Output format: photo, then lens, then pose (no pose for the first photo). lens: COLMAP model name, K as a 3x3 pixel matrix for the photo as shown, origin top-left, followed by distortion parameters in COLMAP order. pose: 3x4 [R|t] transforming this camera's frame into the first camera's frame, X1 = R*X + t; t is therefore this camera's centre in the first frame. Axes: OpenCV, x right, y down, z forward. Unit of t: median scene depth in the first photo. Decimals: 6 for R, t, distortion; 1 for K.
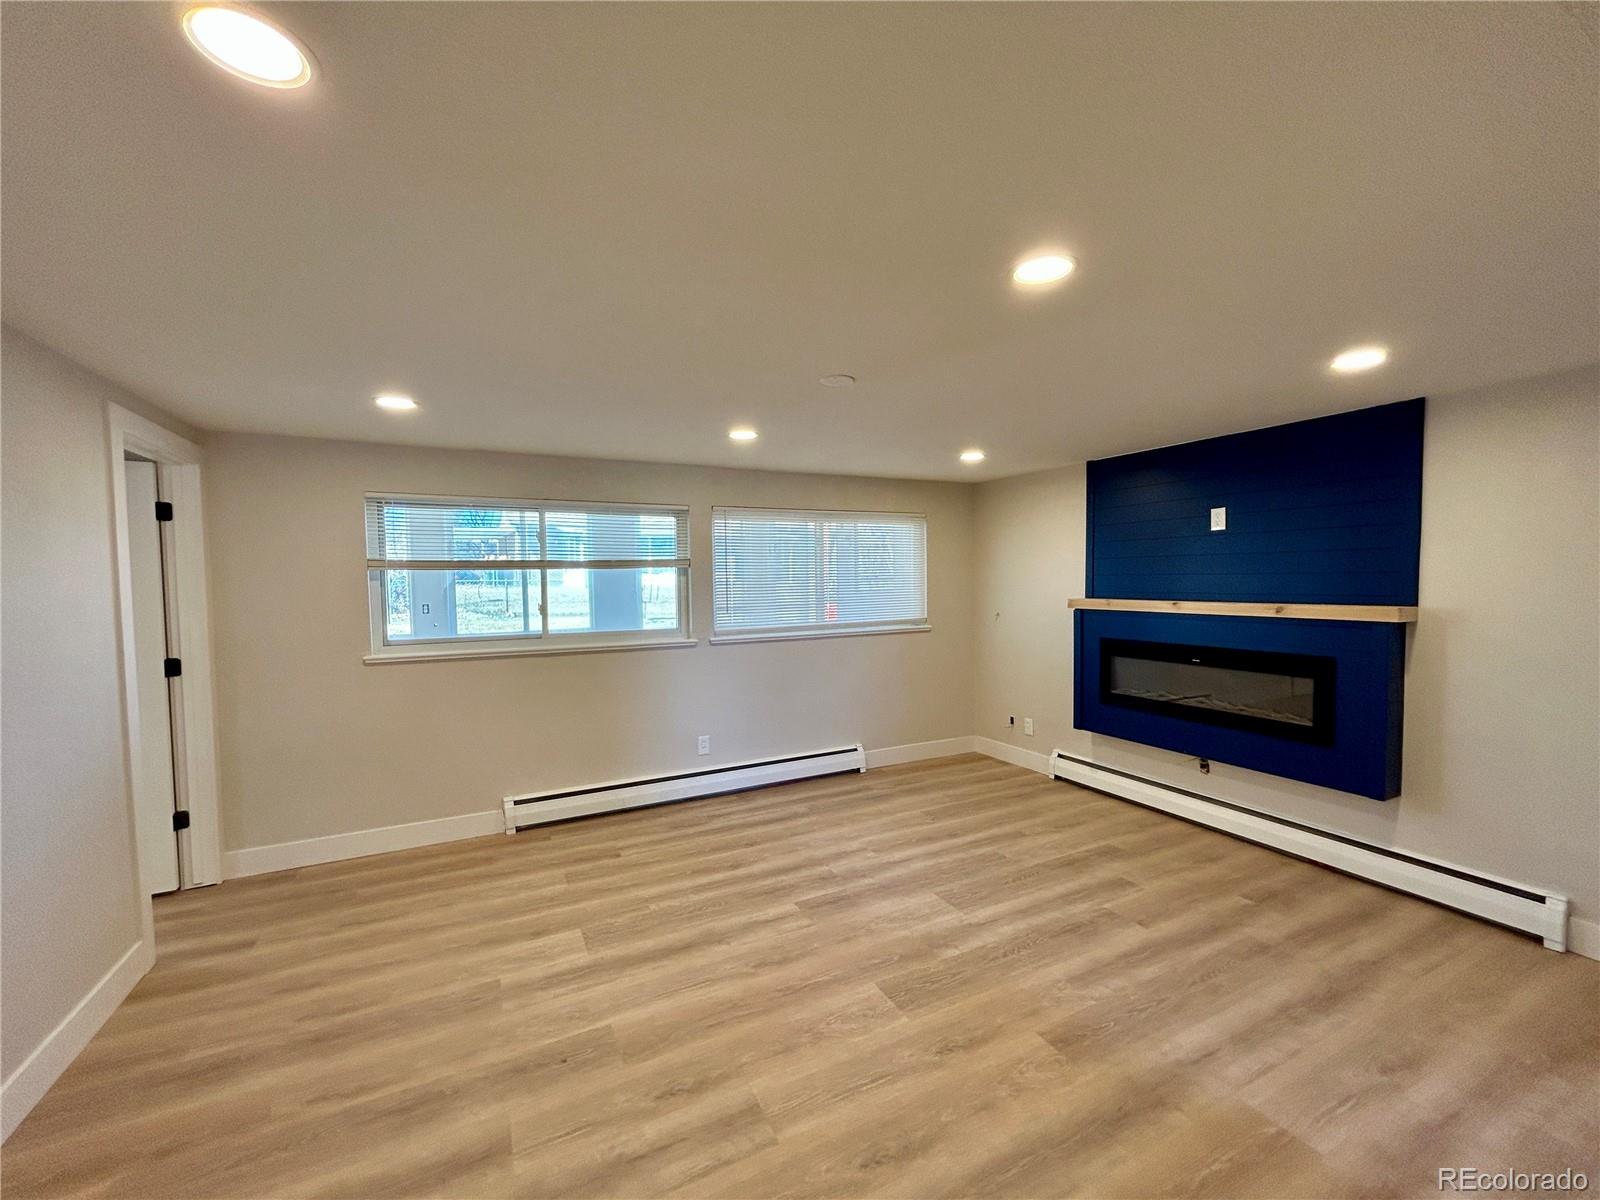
lens RADIAL K [[645.6, 0, 792.5], [0, 645.6, 602.1], [0, 0, 1]] dist [0.001483, 0.001310]
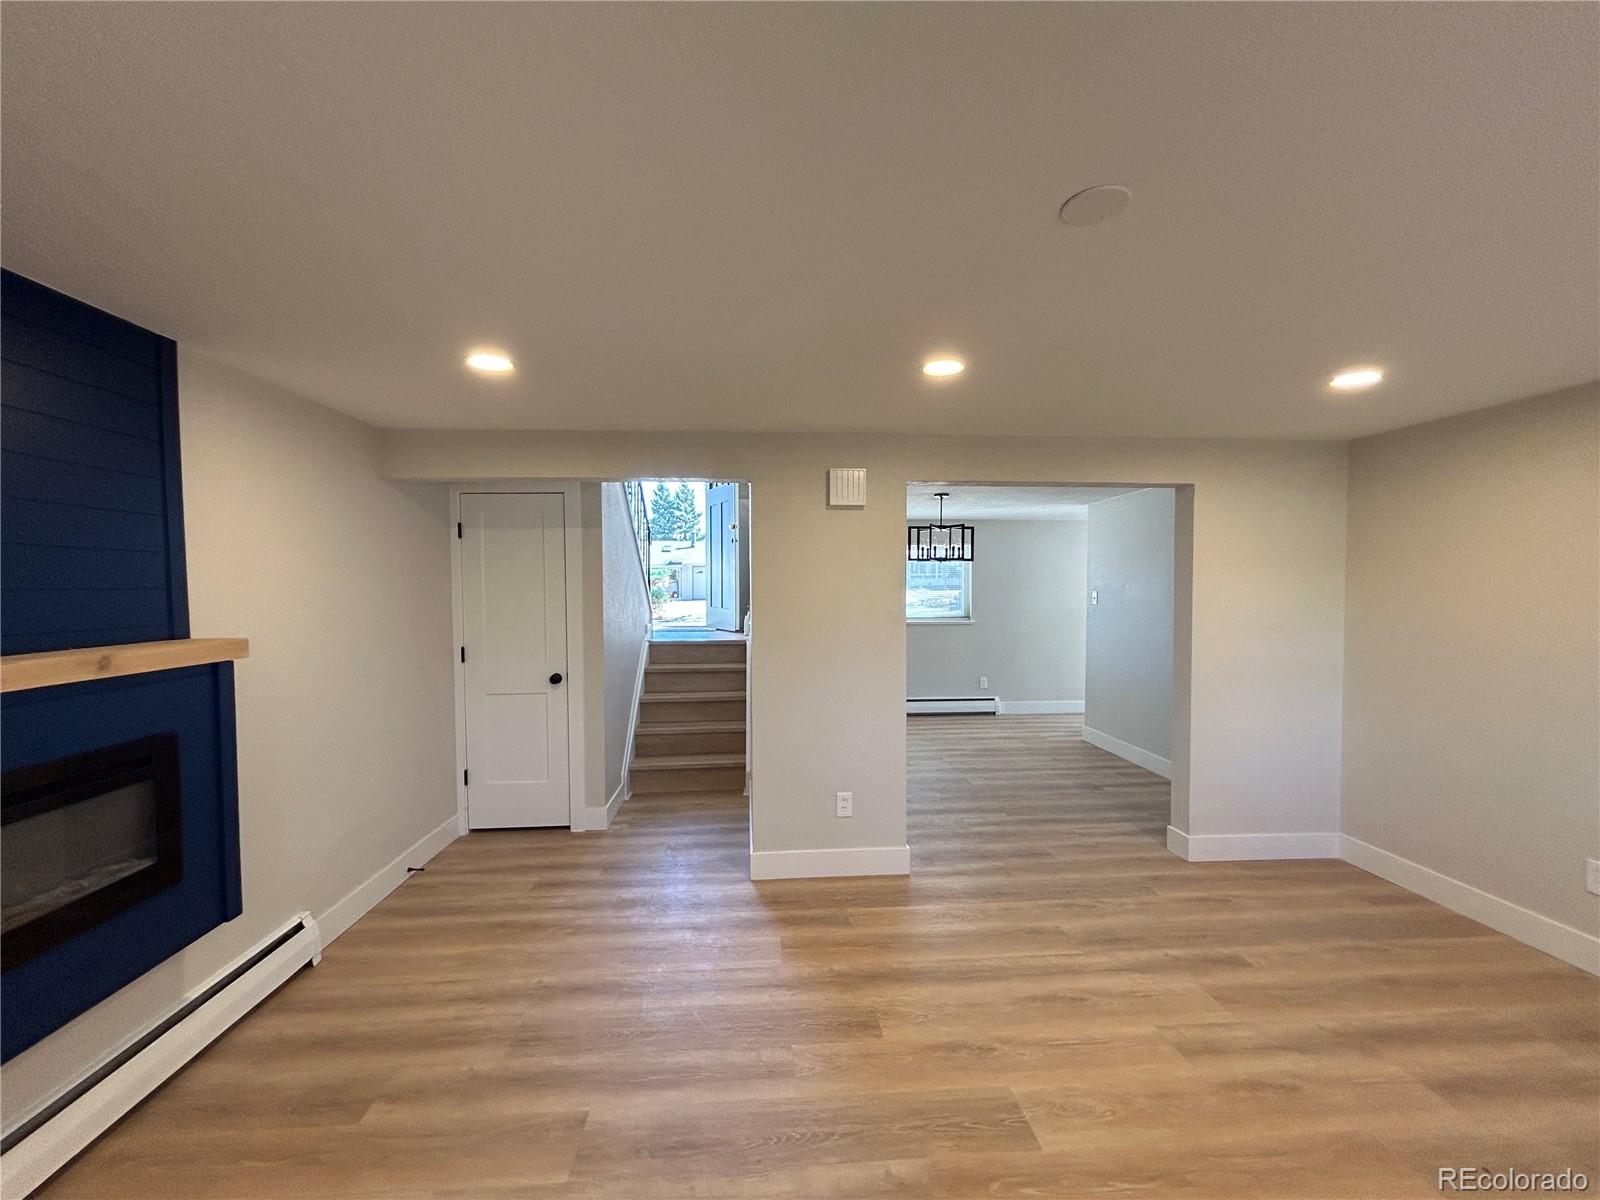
lens RADIAL K [[645.6, 0, 798.0], [0, 645.6, 584.6], [0, 0, 1]] dist [0.001483, 0.001310]
pose [[-0.923289, 0.018149, 0.383678, 0.063792], [0.031594, 0.999087, 0.028767, -0.046155], [-0.382805, 0.038682, -0.923019, 1.235014]]
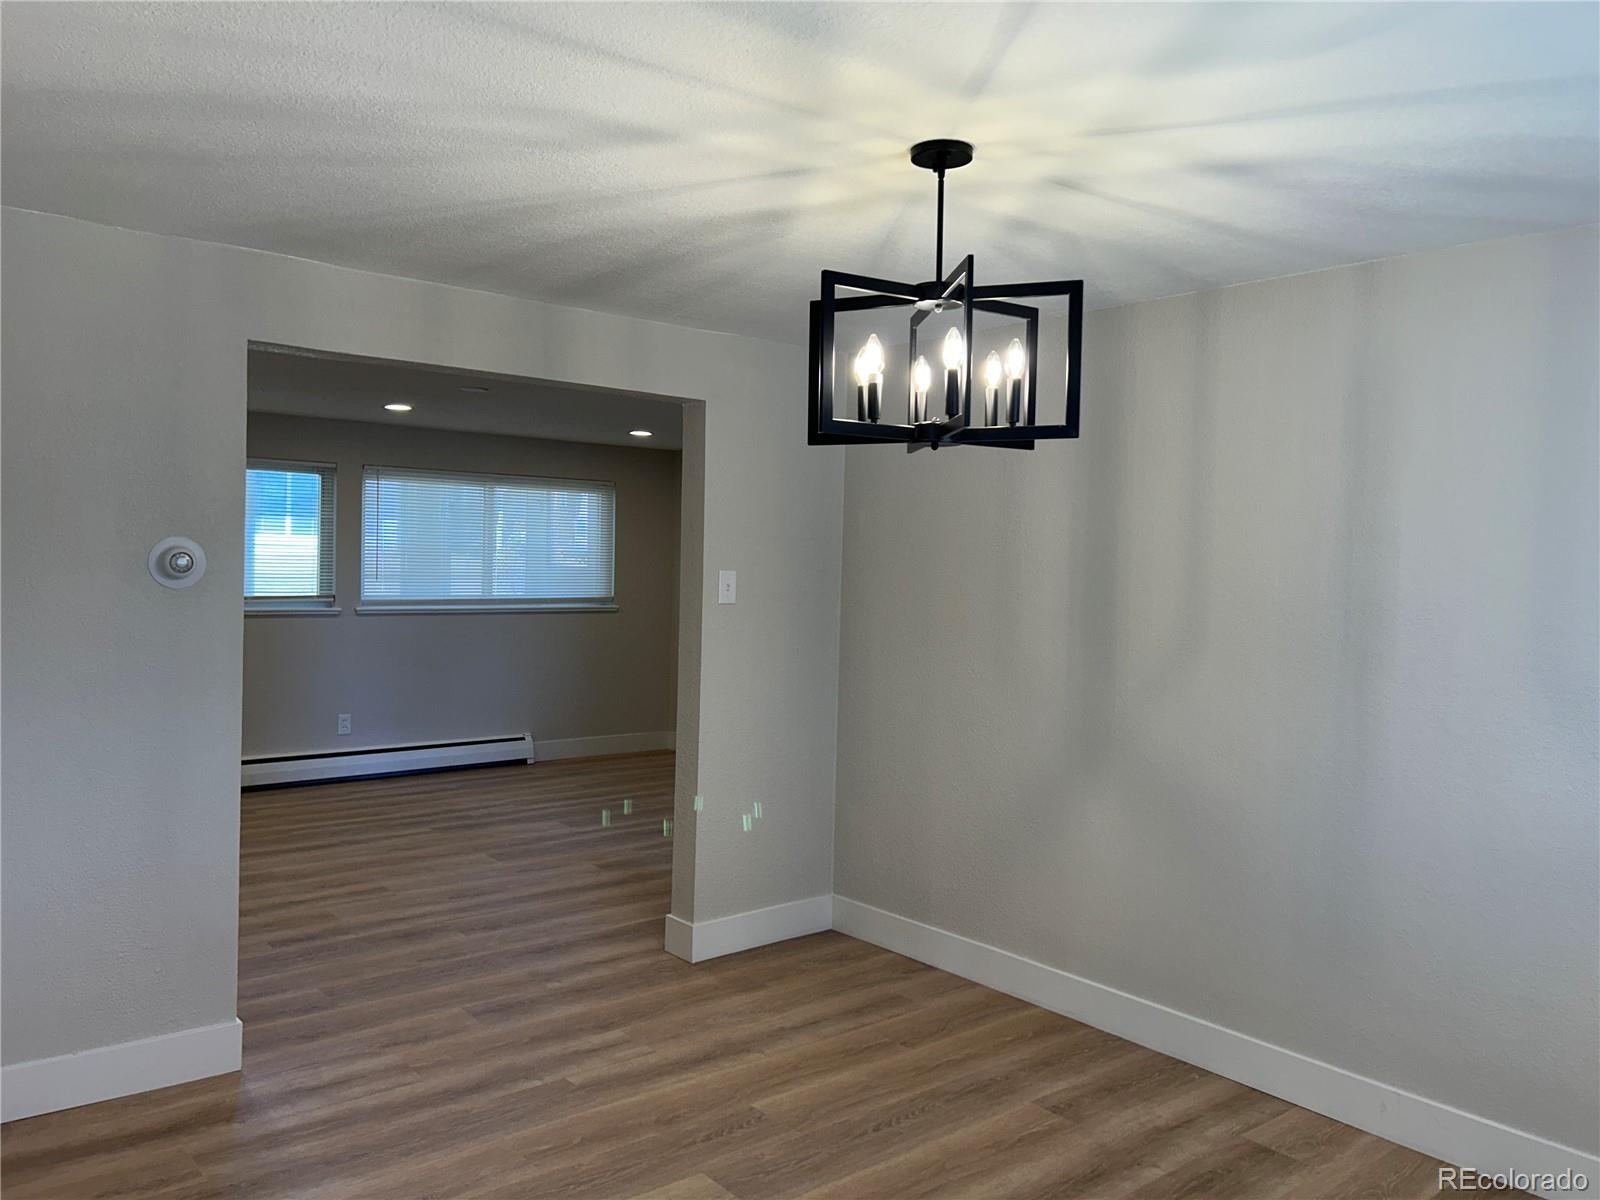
lens RADIAL K [[1214.5, 0, 804.9], [0, 1214.5, 603.2], [0, 0, 1]] dist [0.034581, -0.022309]
pose [[0.973067, 0.028292, 0.228780, 0.128079], [-0.027852, 0.999599, -0.005155, 0.053751], [-0.228834, -0.001356, 0.973464, -1.111097]]
